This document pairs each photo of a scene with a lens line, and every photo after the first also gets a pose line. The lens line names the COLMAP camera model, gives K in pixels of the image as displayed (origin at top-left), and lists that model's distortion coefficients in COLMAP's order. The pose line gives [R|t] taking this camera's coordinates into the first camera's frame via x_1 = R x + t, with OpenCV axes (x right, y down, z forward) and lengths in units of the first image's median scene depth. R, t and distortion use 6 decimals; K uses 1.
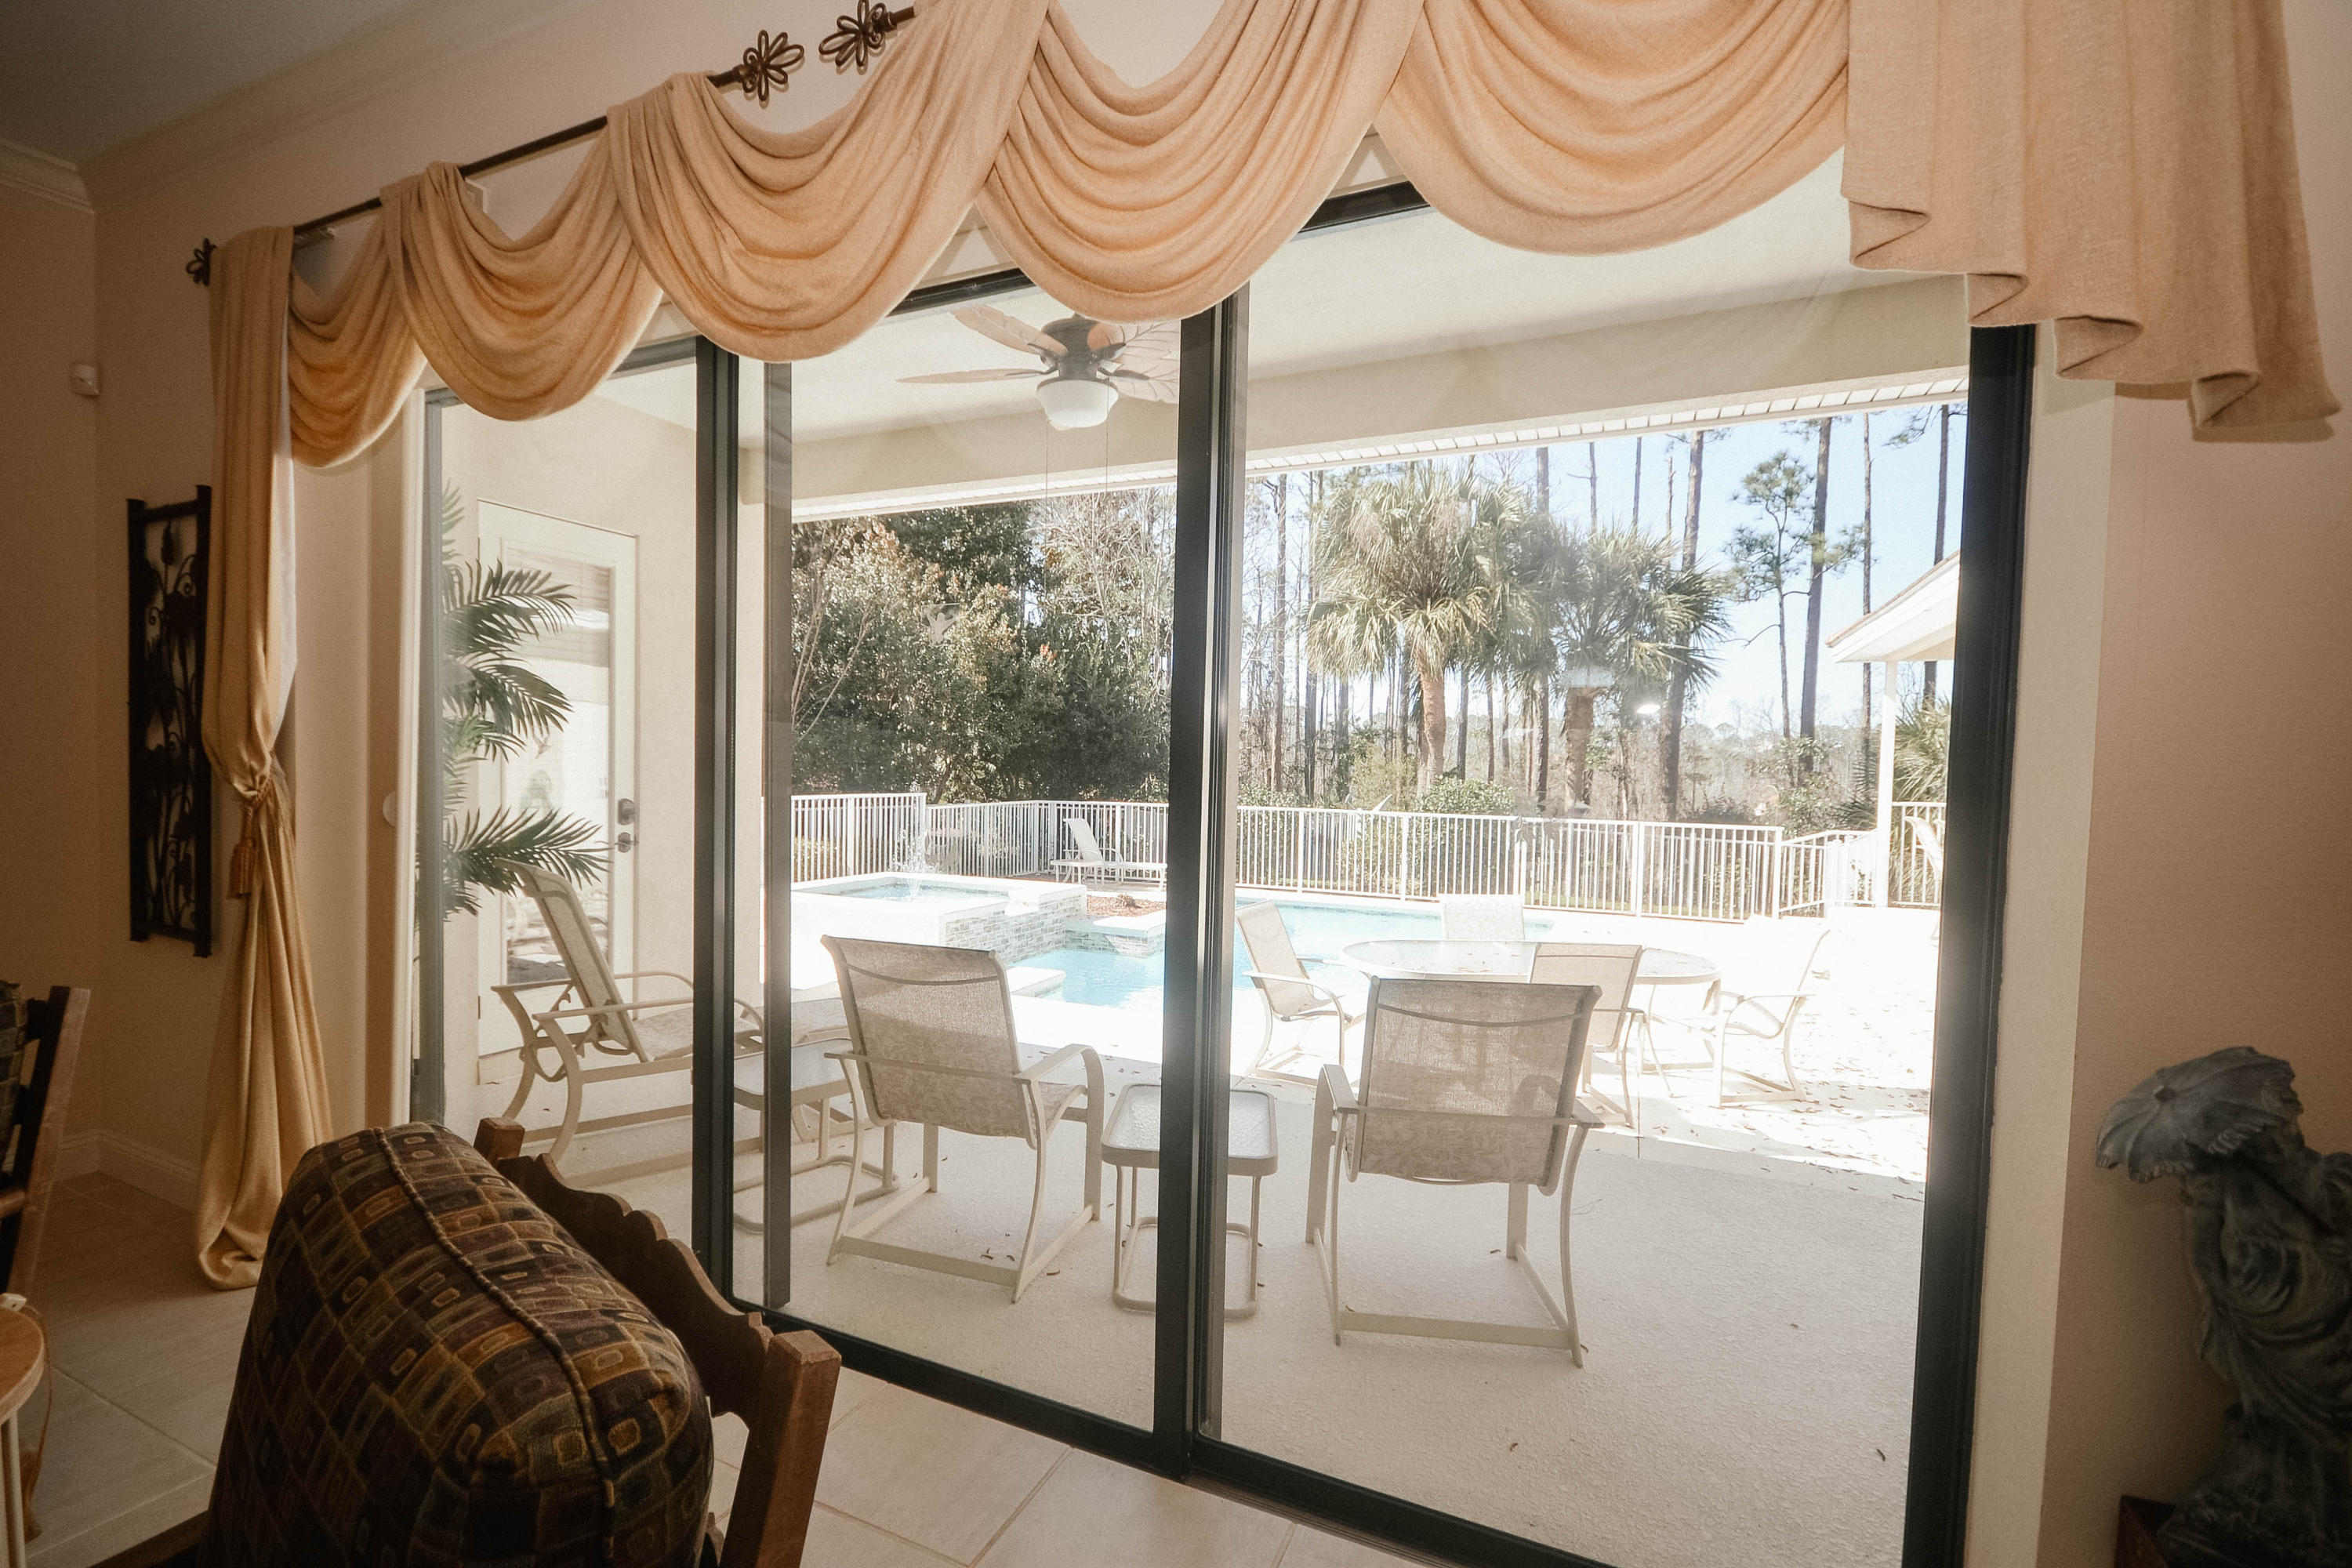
lens RADIAL K [[1070.2, 0, 1125.2], [0, 1070.2, 805.2], [0, 0, 1]] dist [0.001156, 0.000491]
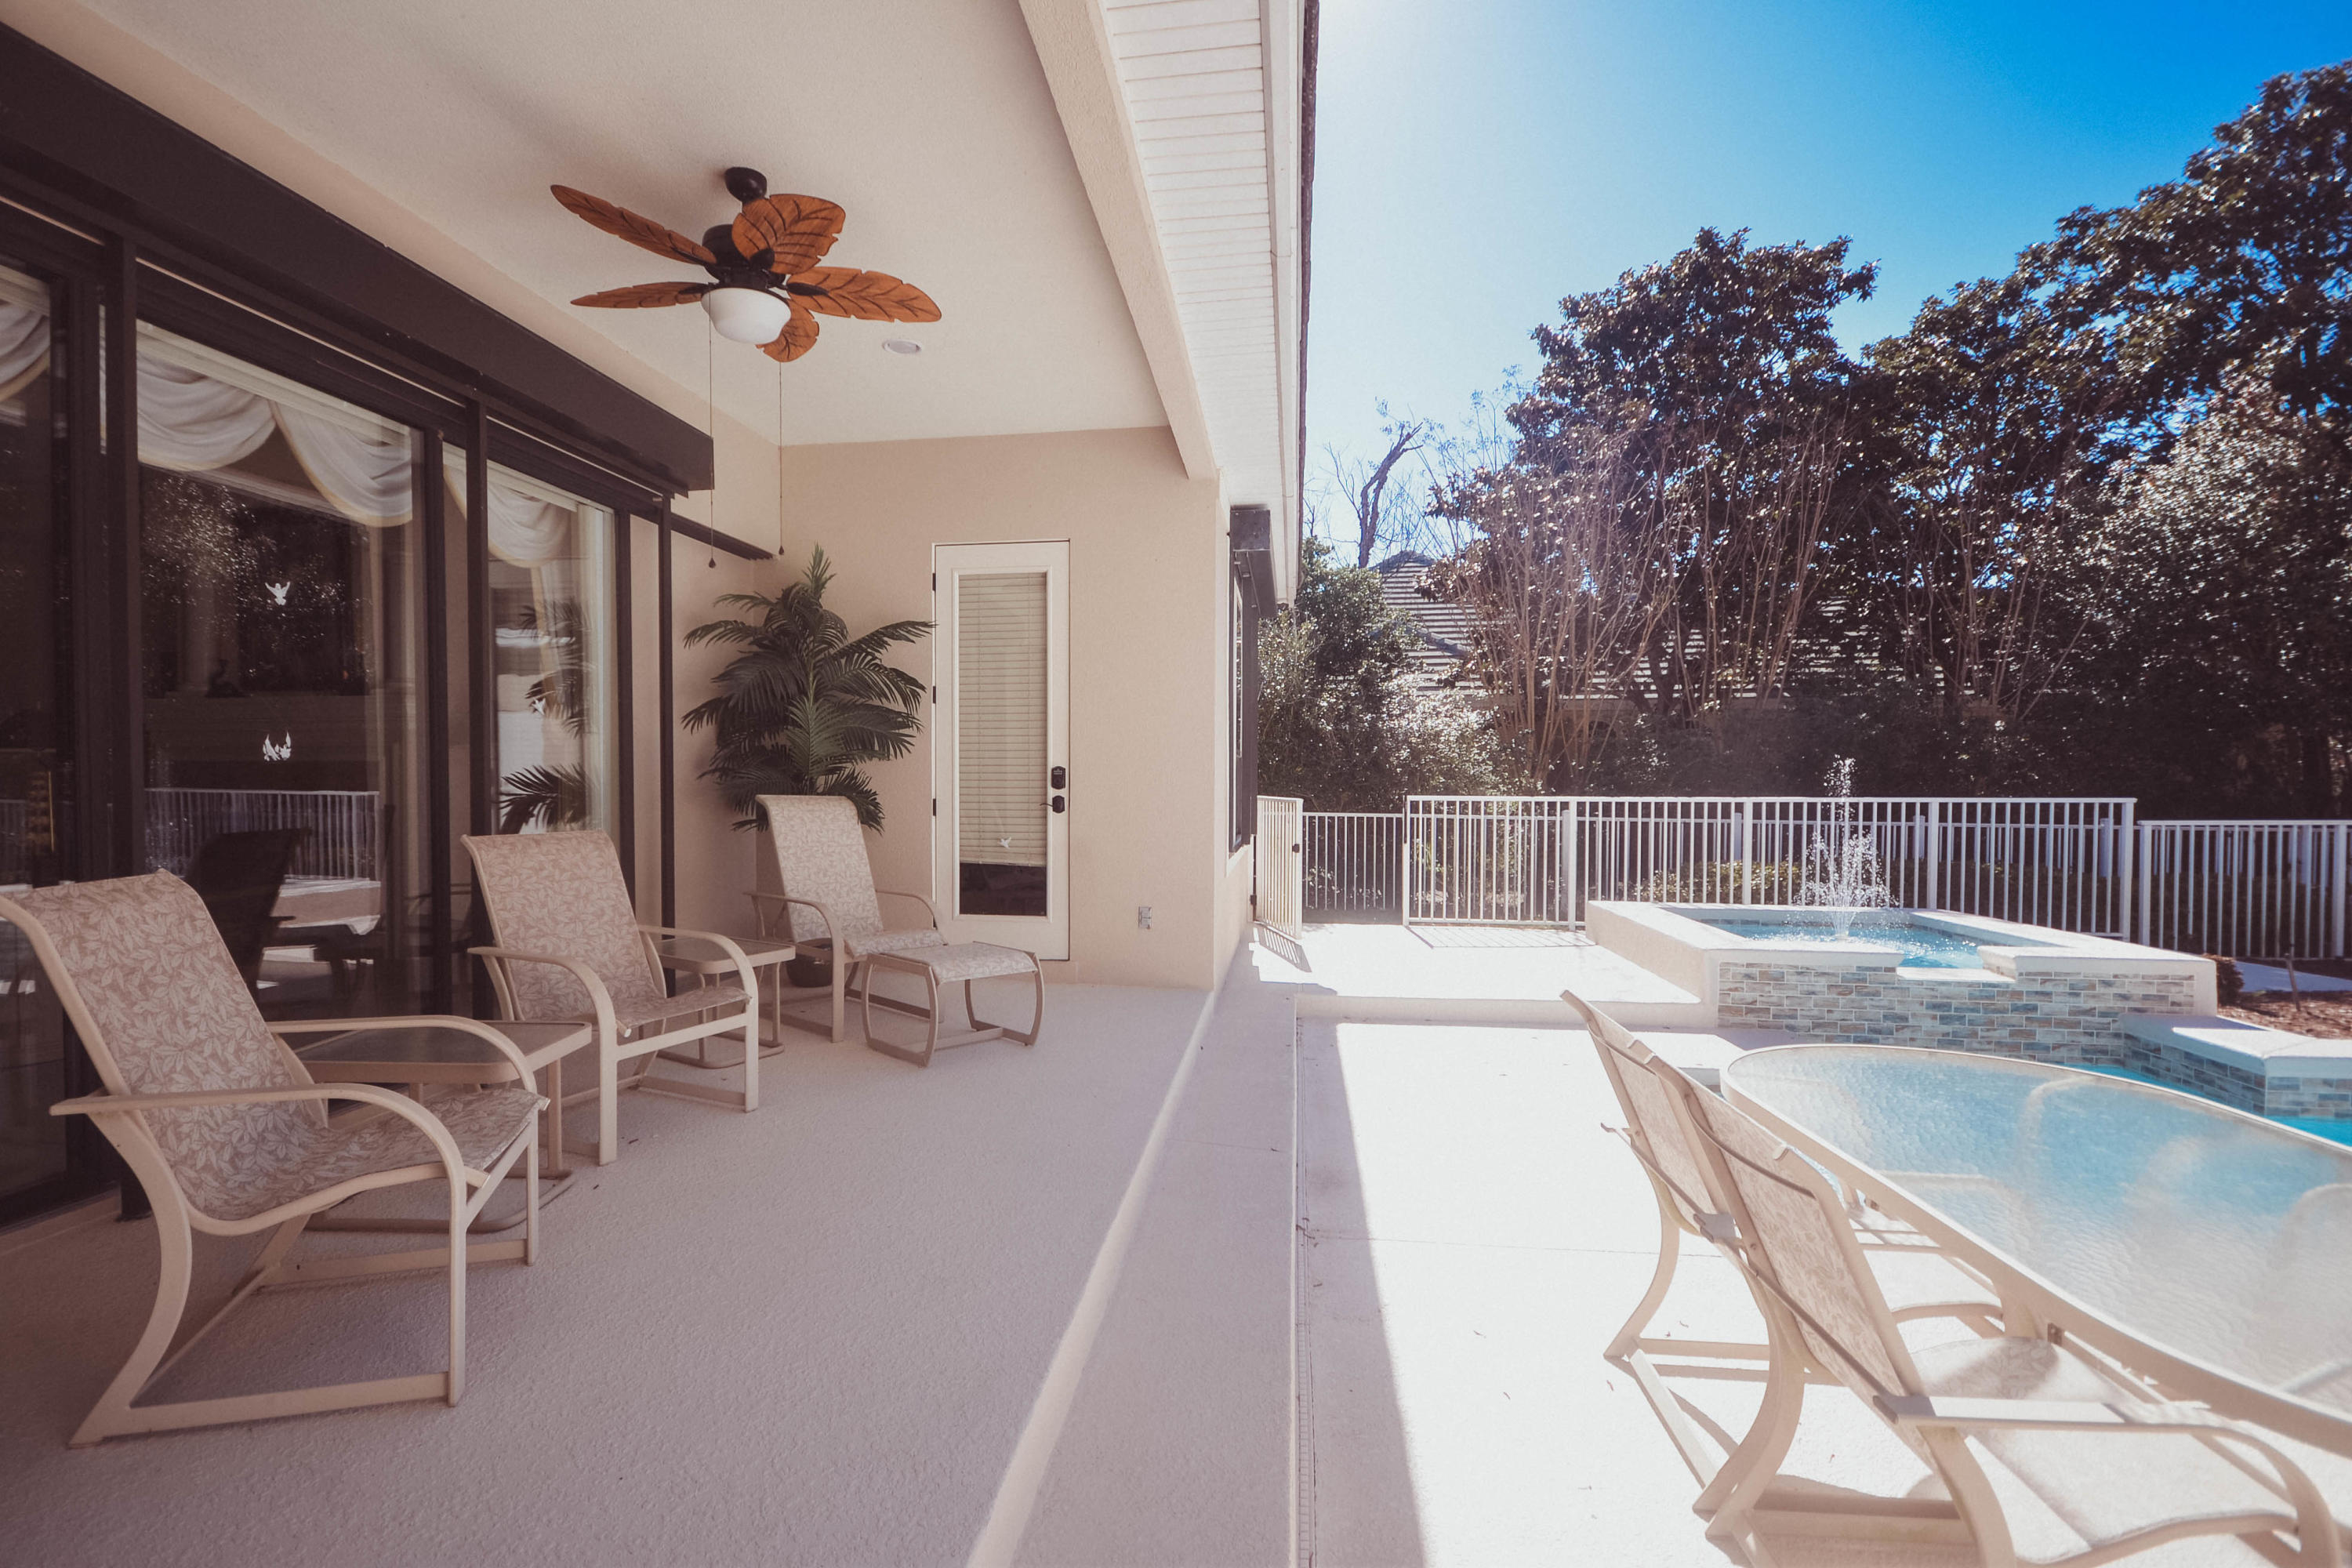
lens RADIAL K [[1068.2, 0, 1113.7], [0, 1068.2, 811.0], [0, 0, 1]] dist [0.019214, -0.017572]
pose [[0.277217, 0.007162, -0.960781, 0.229989], [-0.030728, 0.999527, -0.001416, 0.014195], [0.960316, 0.029915, 0.277306, 0.247075]]
